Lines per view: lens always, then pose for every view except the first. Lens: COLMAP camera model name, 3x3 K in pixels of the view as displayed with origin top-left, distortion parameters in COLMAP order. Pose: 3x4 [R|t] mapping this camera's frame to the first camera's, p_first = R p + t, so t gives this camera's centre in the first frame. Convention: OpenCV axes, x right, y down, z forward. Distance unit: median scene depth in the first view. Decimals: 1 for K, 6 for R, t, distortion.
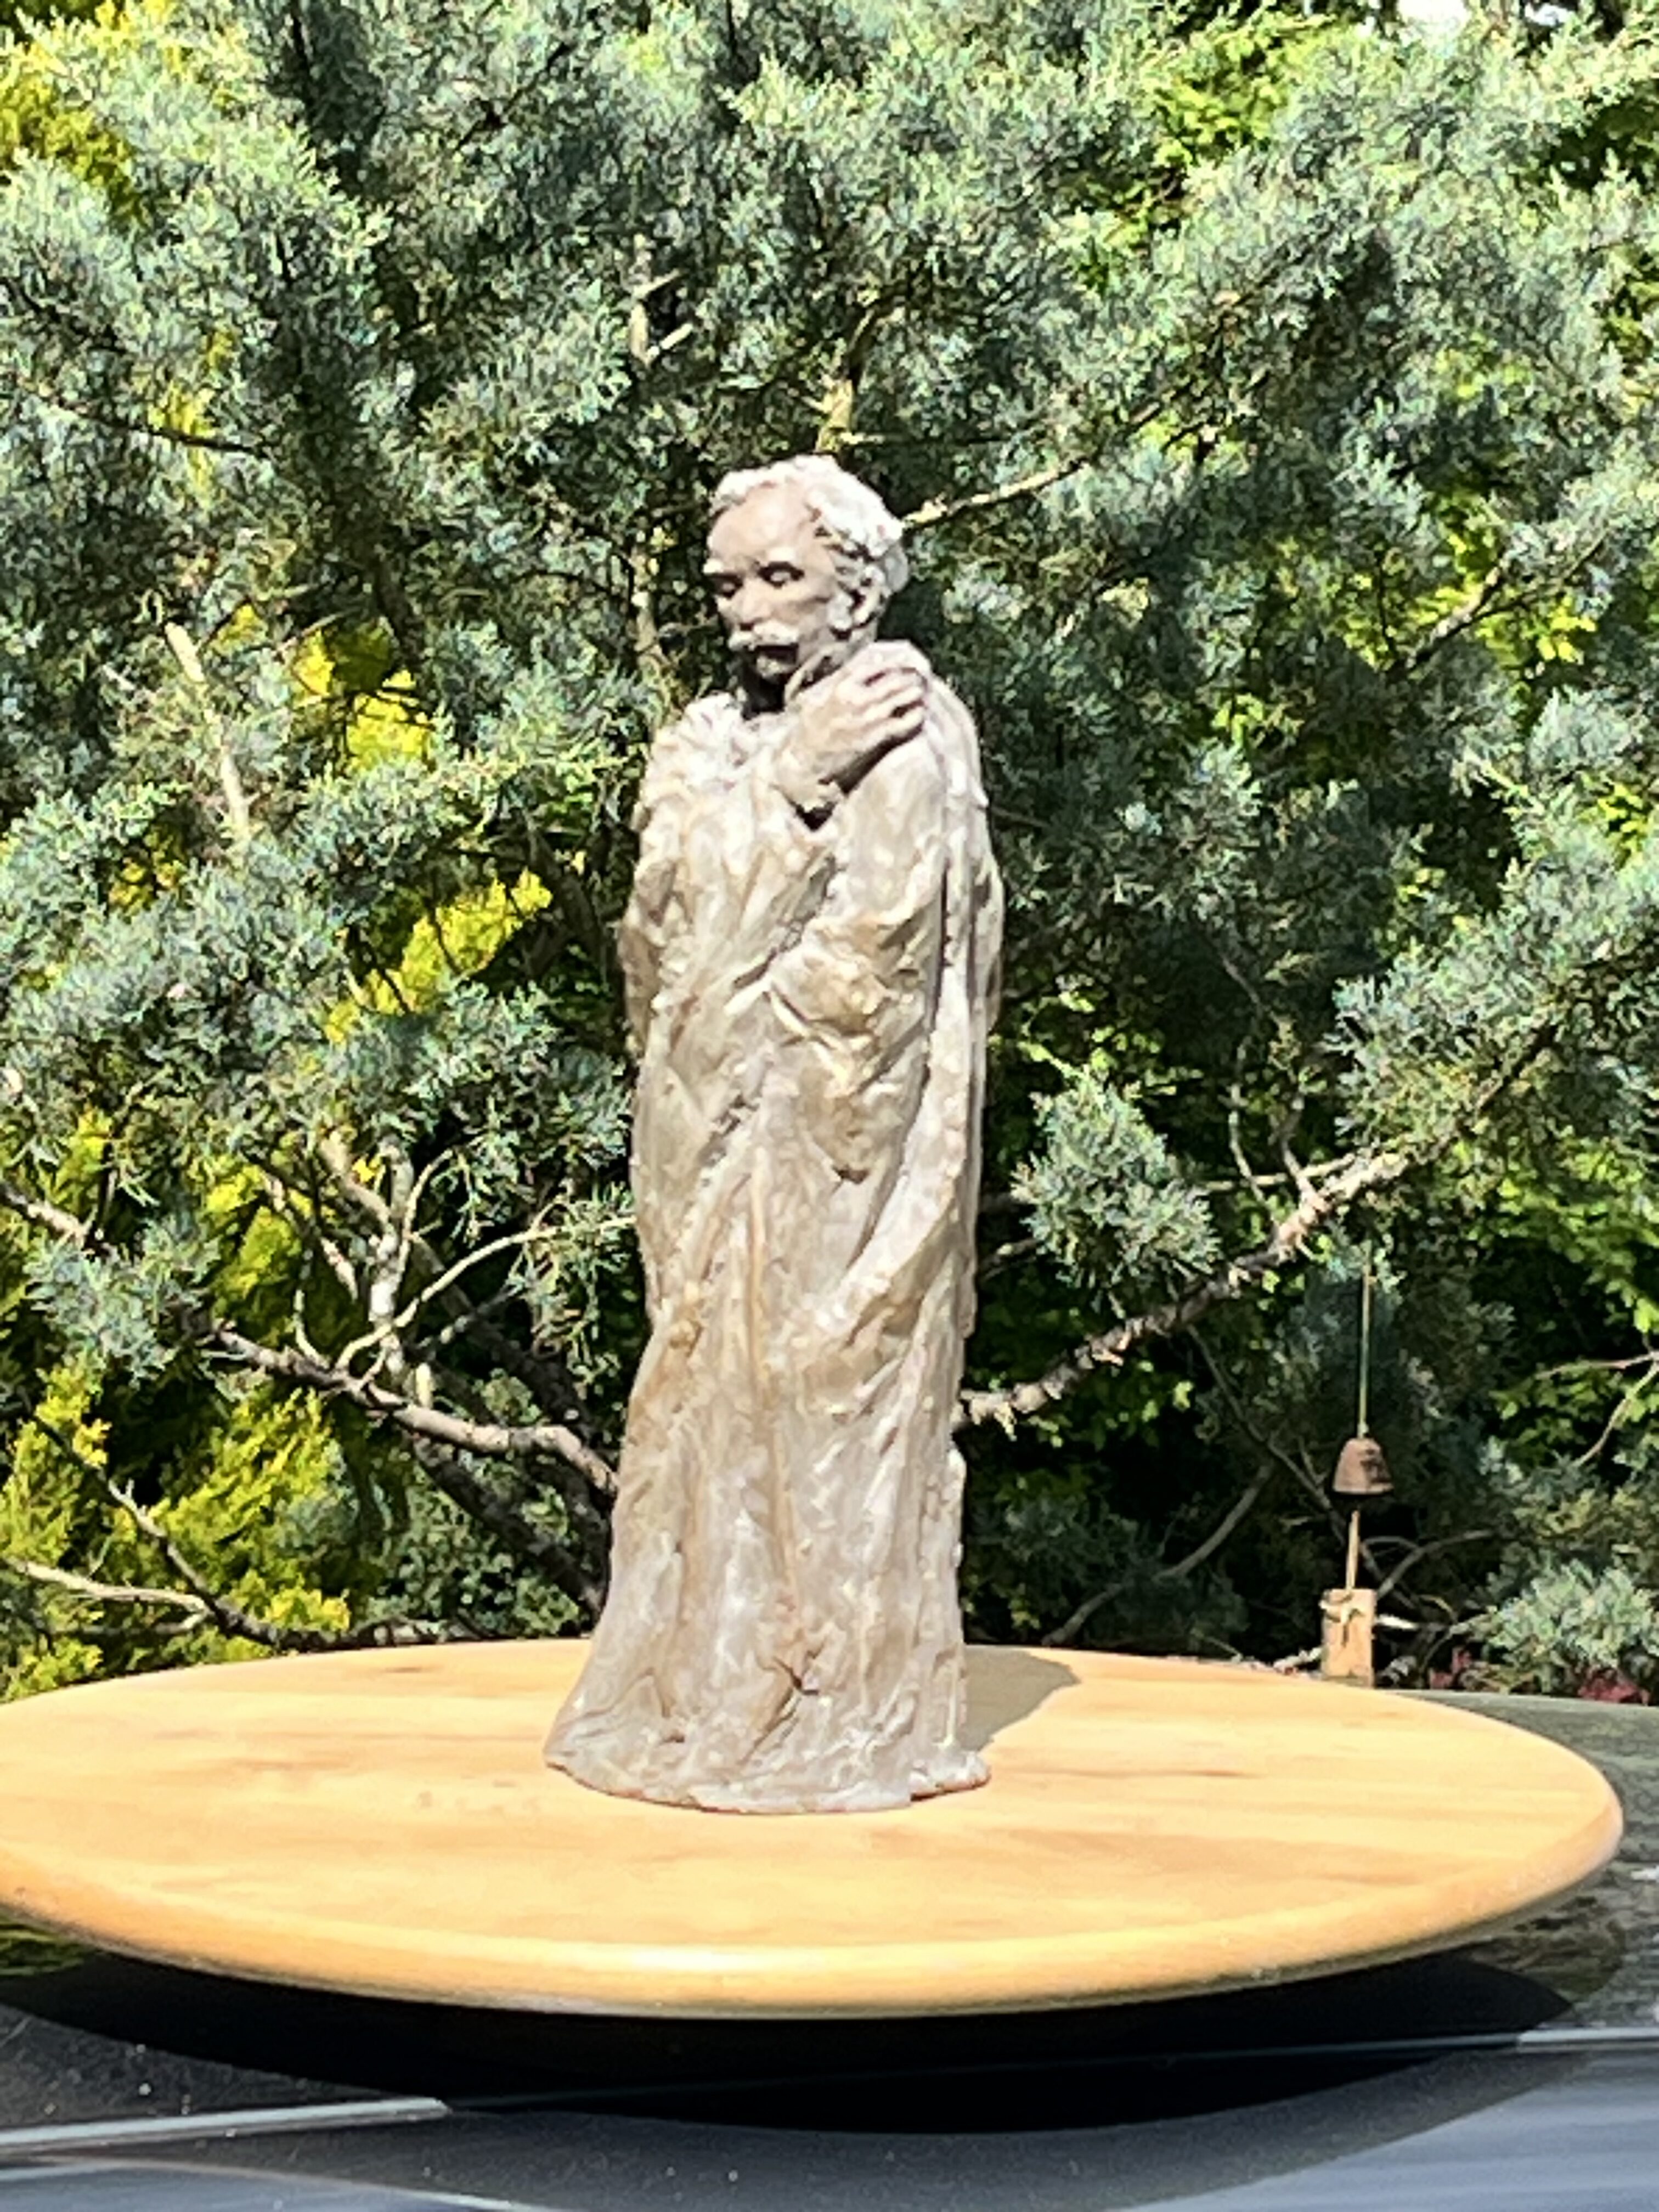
lens RADIAL K [[8383.5, 0, 829.4], [0, 8383.5, 1106.4], [0, 0, 1]] dist [-1.059434, 0.000000]
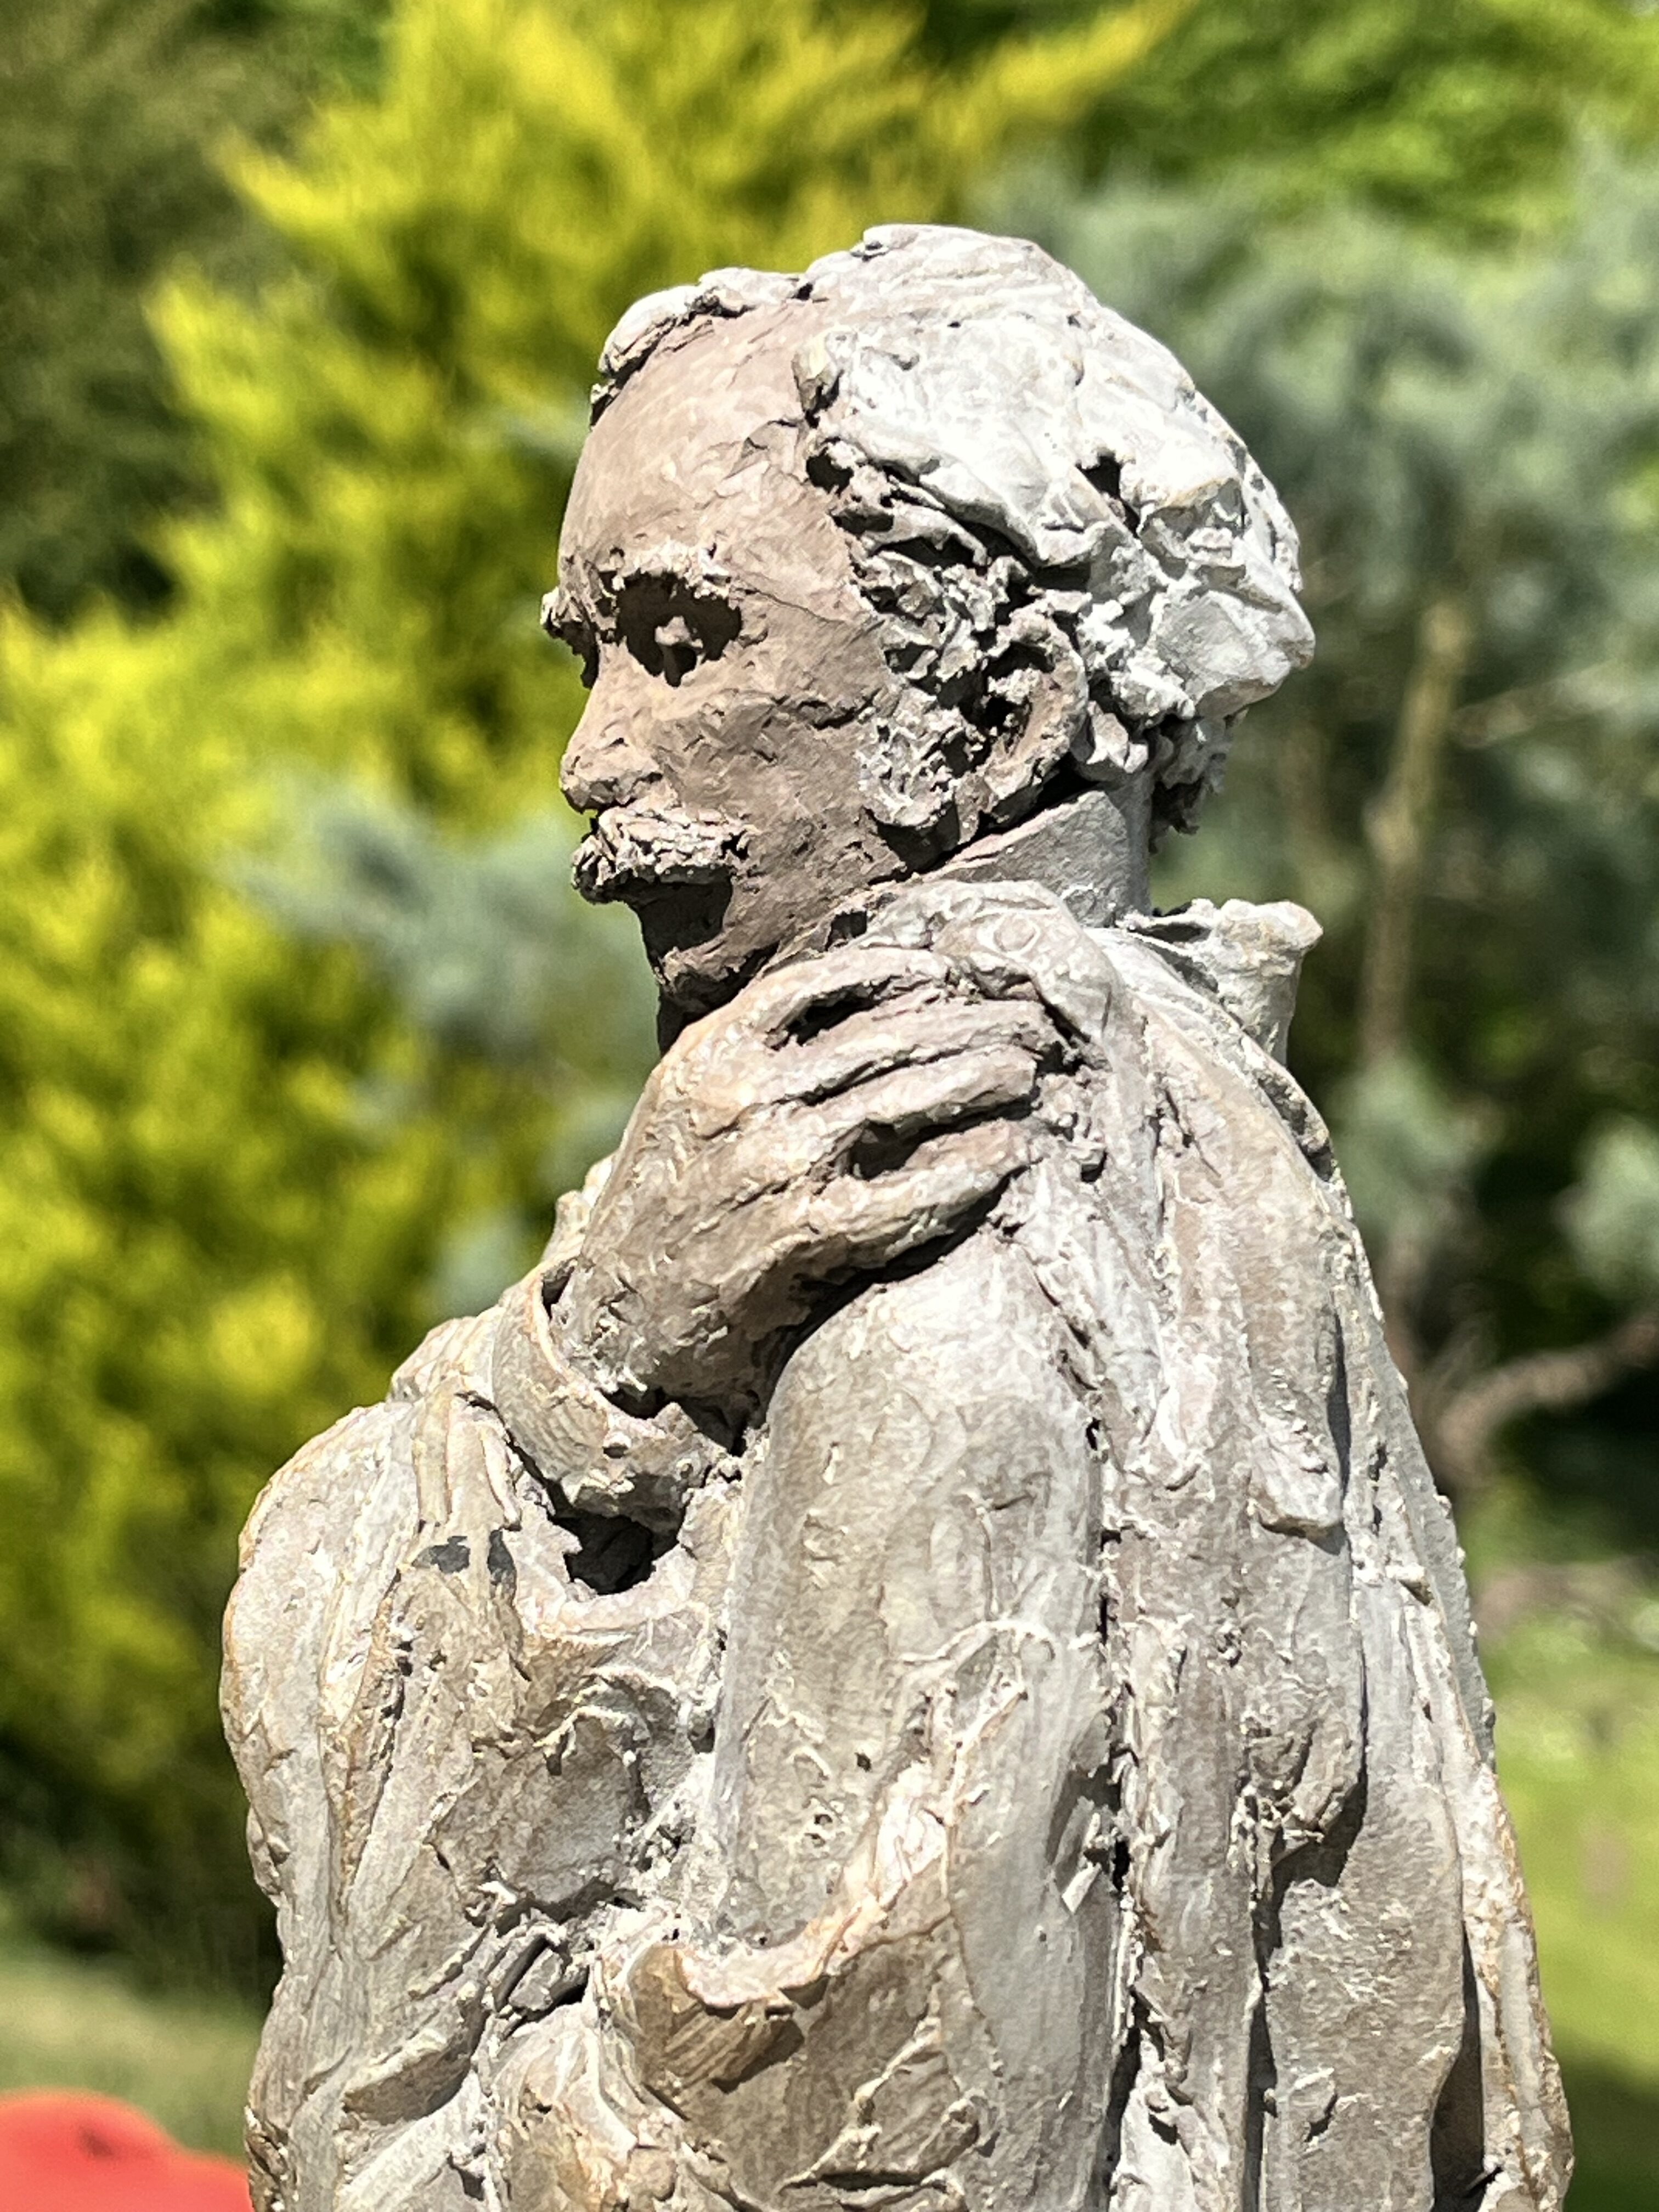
lens RADIAL K [[4680.8, 0, 828.5], [0, 4680.8, 1105.2], [0, 0, 1]] dist [0.000401, 0.000000]
pose [[0.990153, 0.003857, -0.139936, 0.007605], [-0.002768, 0.999964, 0.007977, -0.014608], [0.139962, -0.007511, 0.990128, 0.255283]]
